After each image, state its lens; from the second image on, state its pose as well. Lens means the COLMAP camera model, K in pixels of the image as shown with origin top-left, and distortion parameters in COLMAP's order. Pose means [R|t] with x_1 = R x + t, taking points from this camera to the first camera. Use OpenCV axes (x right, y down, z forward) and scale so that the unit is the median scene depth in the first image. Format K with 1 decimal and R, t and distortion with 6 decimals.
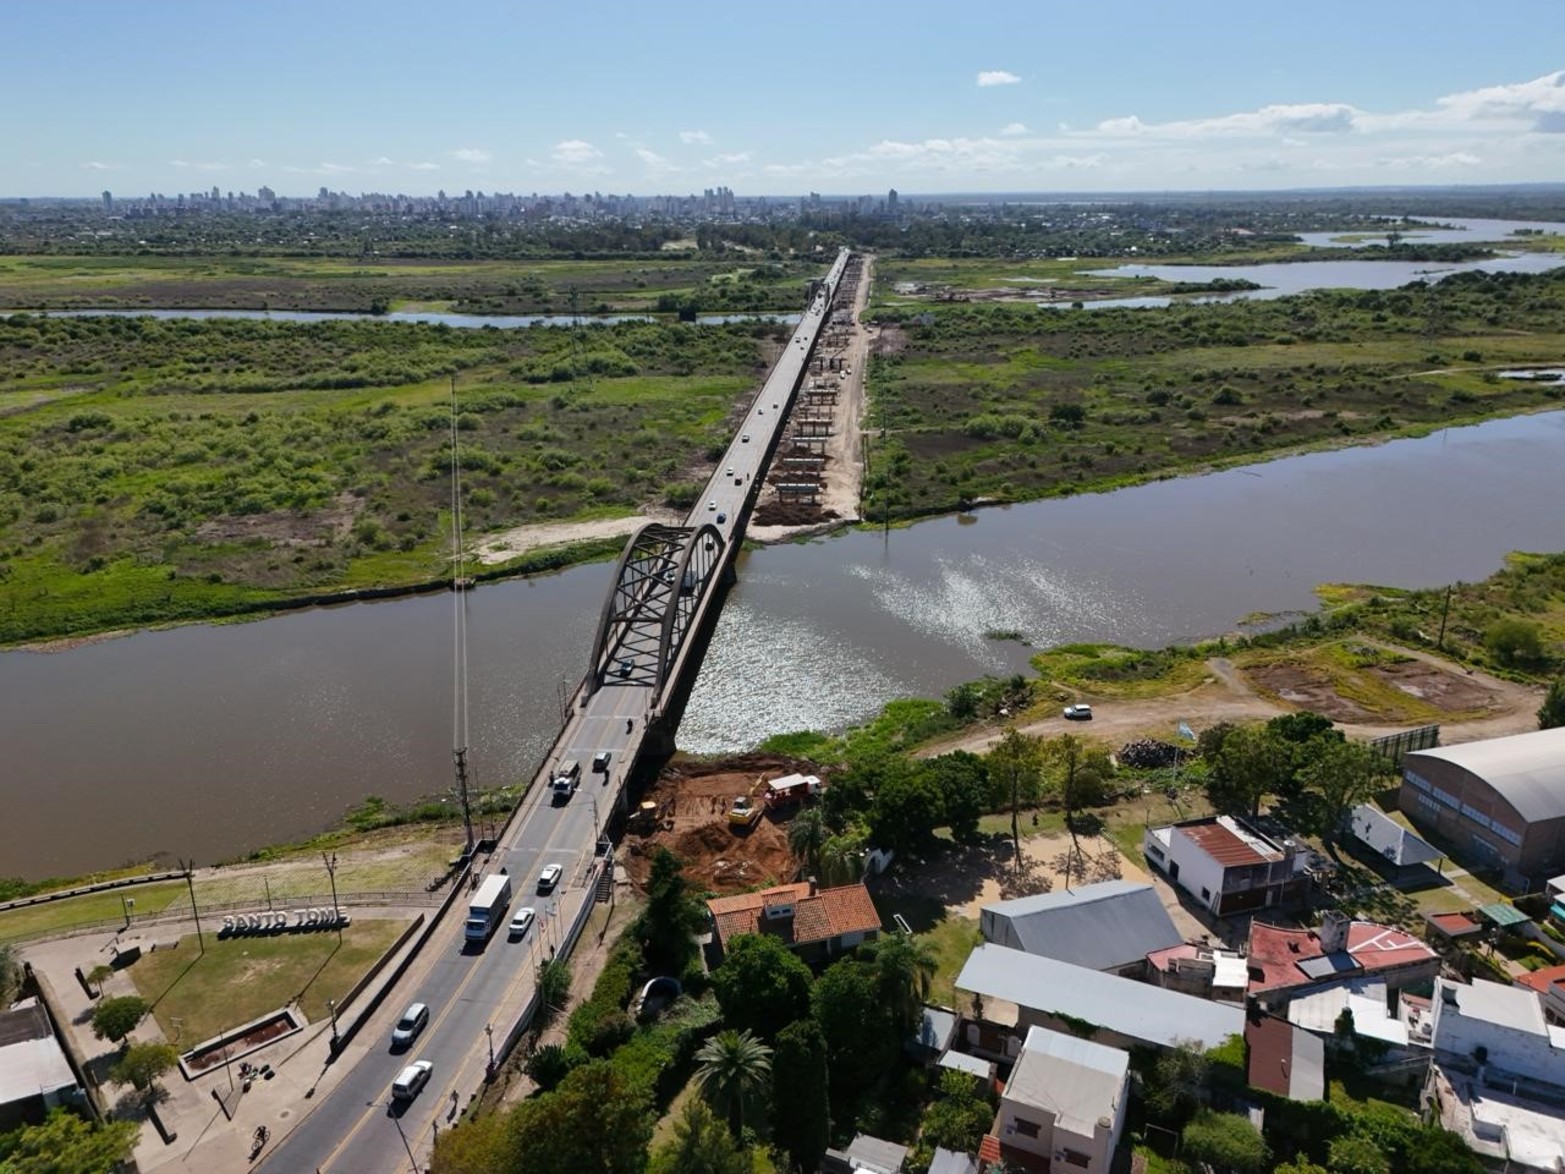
lens RADIAL K [[1147.1, 0, 782.5], [0, 1147.1, 587.0], [0, 0, 1]] dist [0.078732, -0.076144]
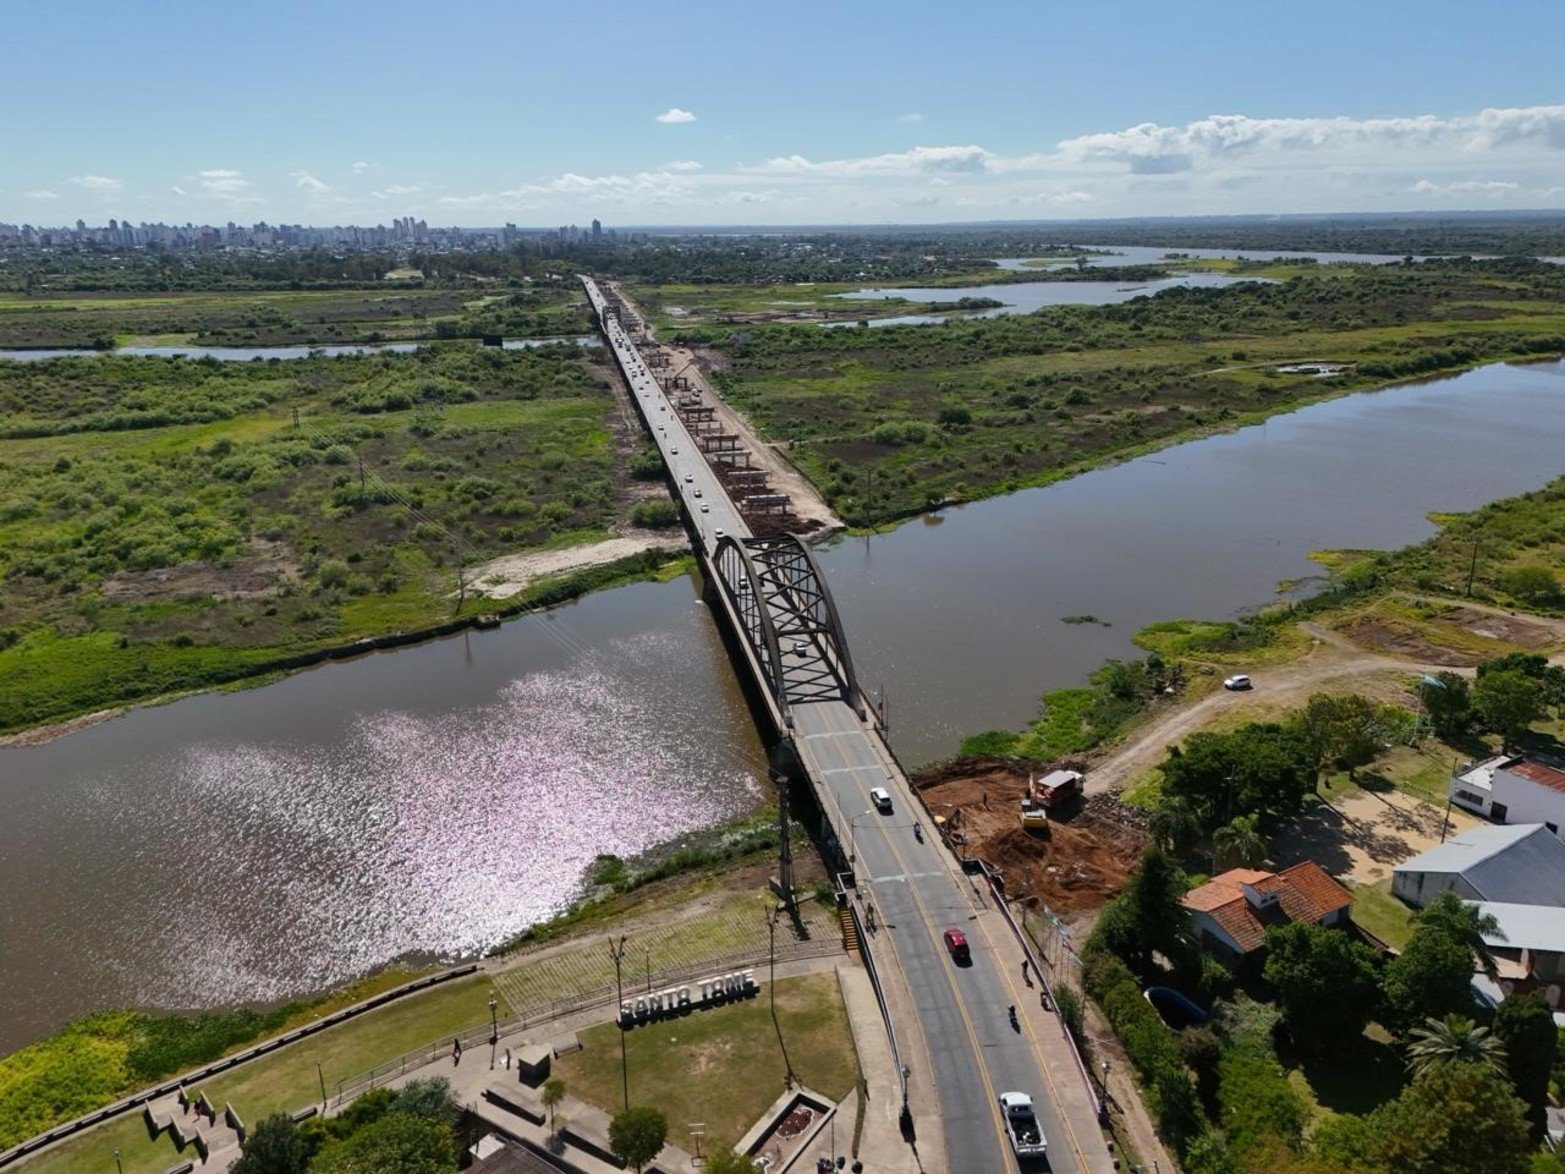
lens RADIAL K [[1147.1, 0, 782.5], [0, 1147.1, 587.0], [0, 0, 1]] dist [0.078732, -0.076144]
pose [[0.966351, -0.080334, 0.244361, -0.234075], [0.086532, 0.996140, -0.014717, 0.002989], [-0.242235, 0.035367, 0.969573, 0.065306]]
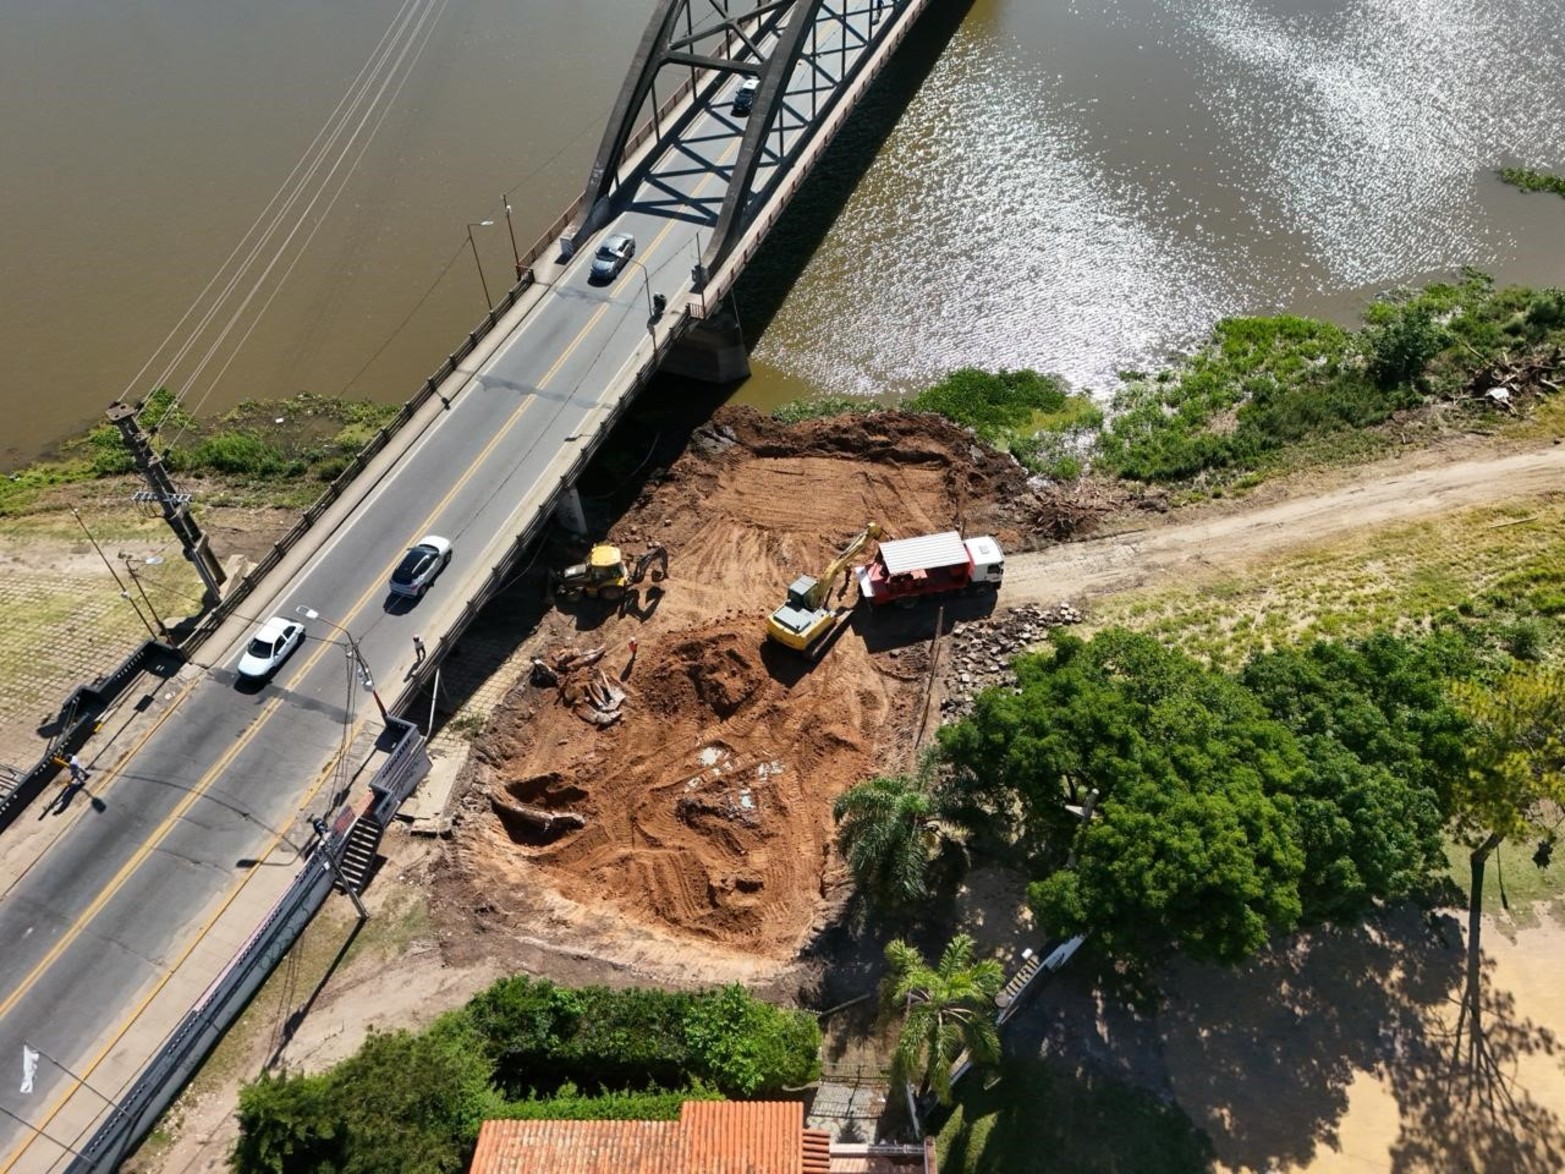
lens RADIAL K [[1147.1, 0, 782.5], [0, 1147.1, 587.0], [0, 0, 1]] dist [0.078732, -0.076144]
pose [[0.959681, 0.204640, -0.192703, 0.021049], [-0.083243, 0.861709, 0.500528, -0.016894], [0.268482, -0.464306, 0.844001, 0.329933]]
